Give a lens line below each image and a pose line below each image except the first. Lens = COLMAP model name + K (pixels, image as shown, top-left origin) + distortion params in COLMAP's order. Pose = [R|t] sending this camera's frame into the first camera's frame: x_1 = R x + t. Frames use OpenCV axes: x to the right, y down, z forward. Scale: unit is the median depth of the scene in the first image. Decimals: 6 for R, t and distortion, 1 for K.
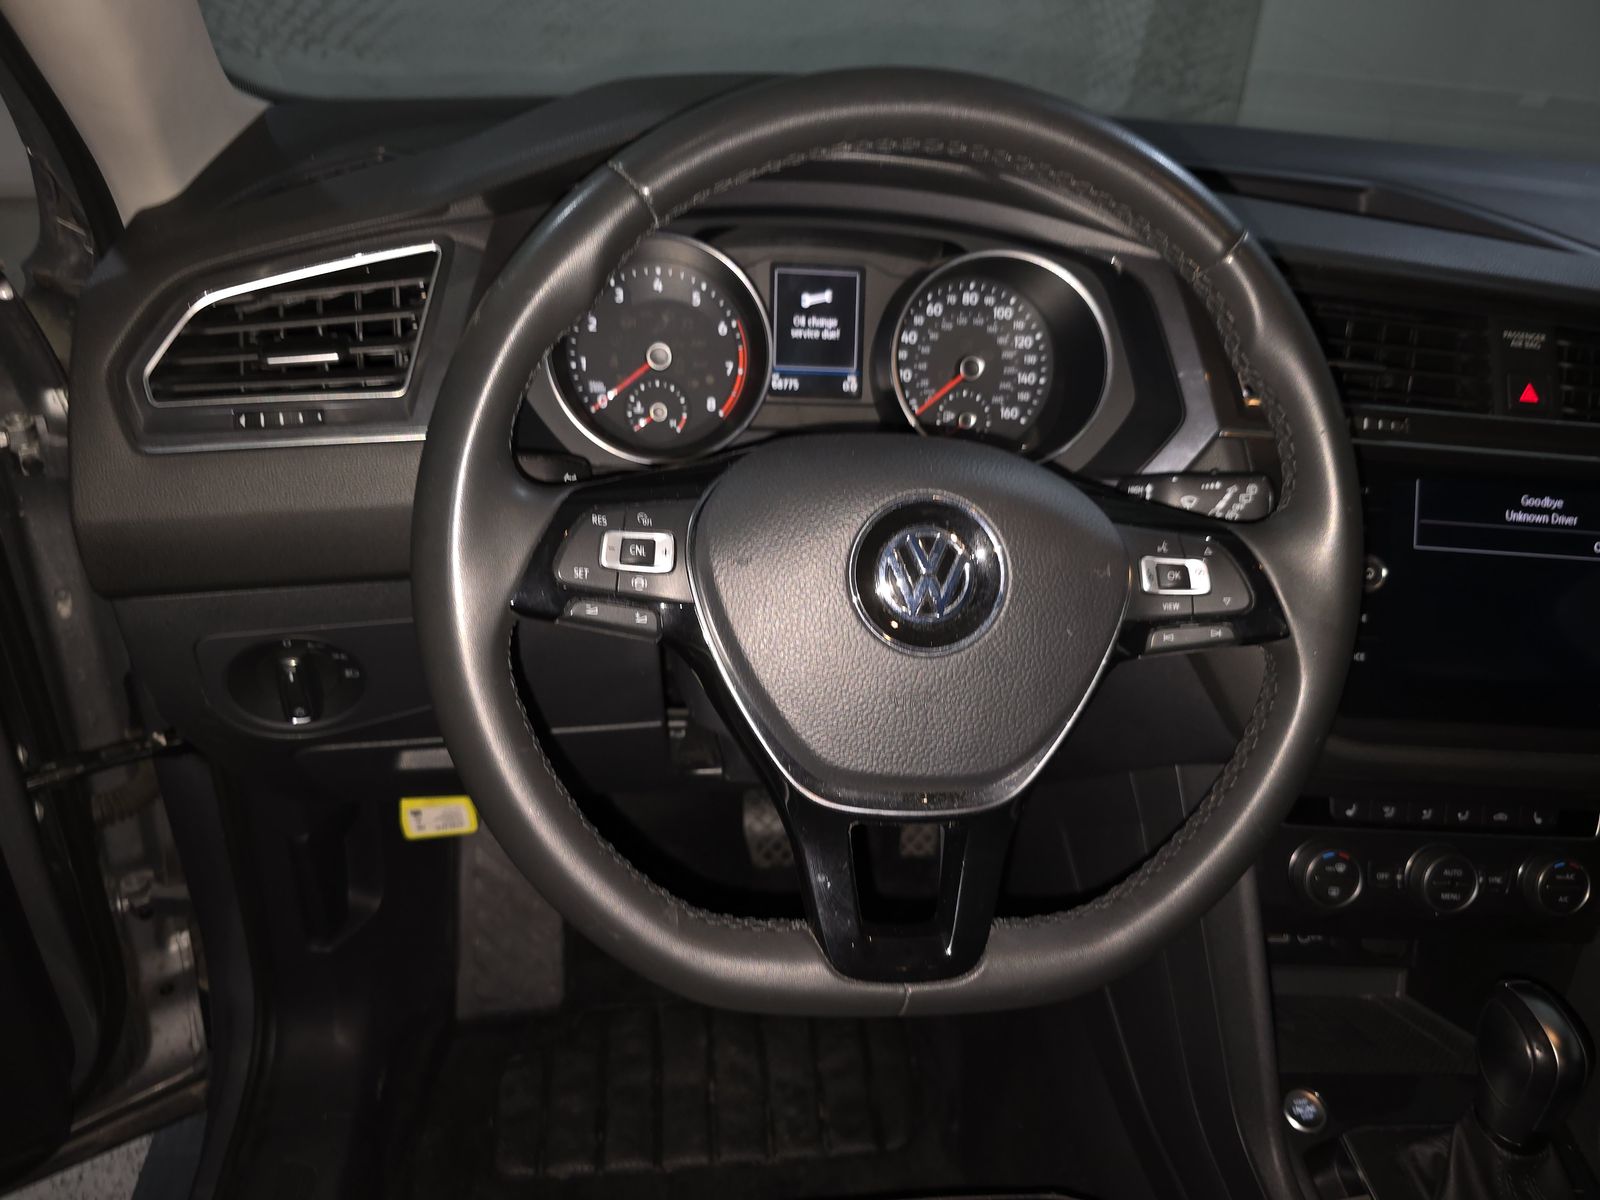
lens RADIAL K [[1093.7, 0, 806.0], [0, 1093.7, 598.9], [0, 0, 1]] dist [0.025296, -0.037908]
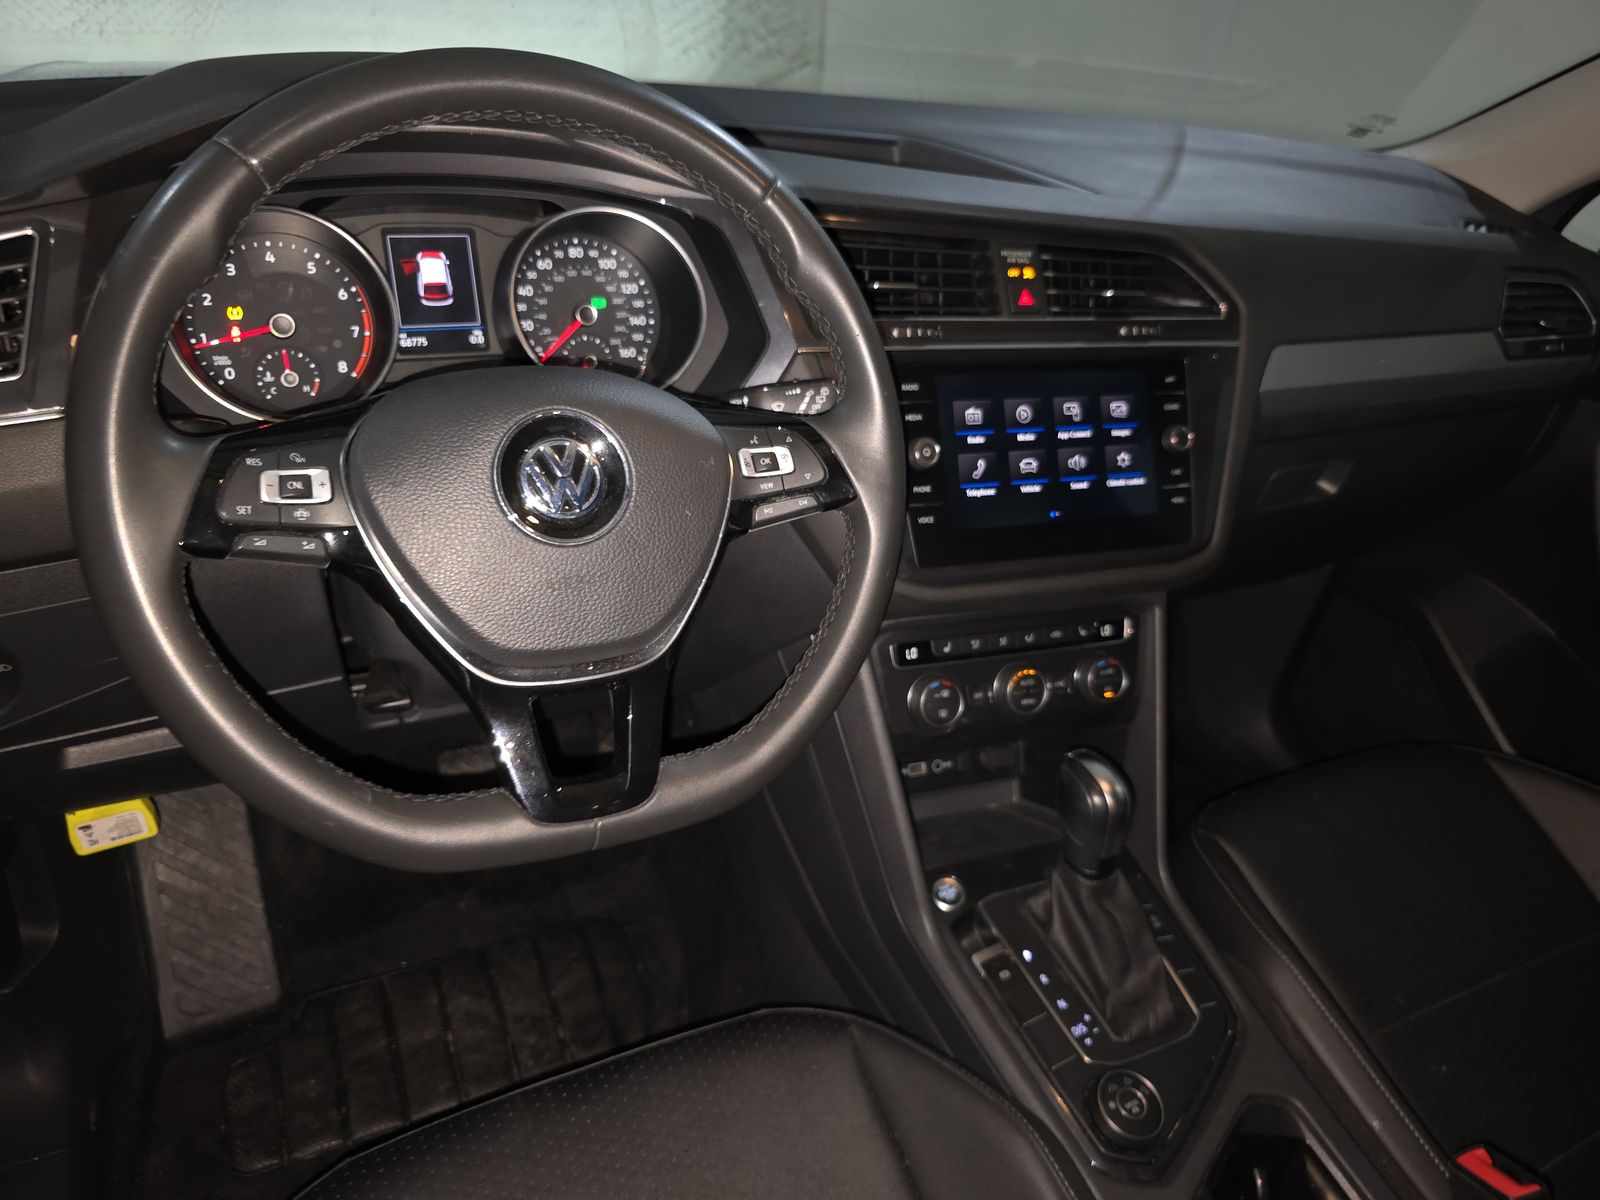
lens RADIAL K [[1093.7, 0, 803.3], [0, 1093.7, 595.4], [0, 0, 1]] dist [0.025296, -0.037908]
pose [[0.948169, -0.150426, 0.279905, 0.005134], [0.144301, 0.988621, 0.042487, 0.064001], [-0.283111, 0.000106, 0.959087, -0.152758]]
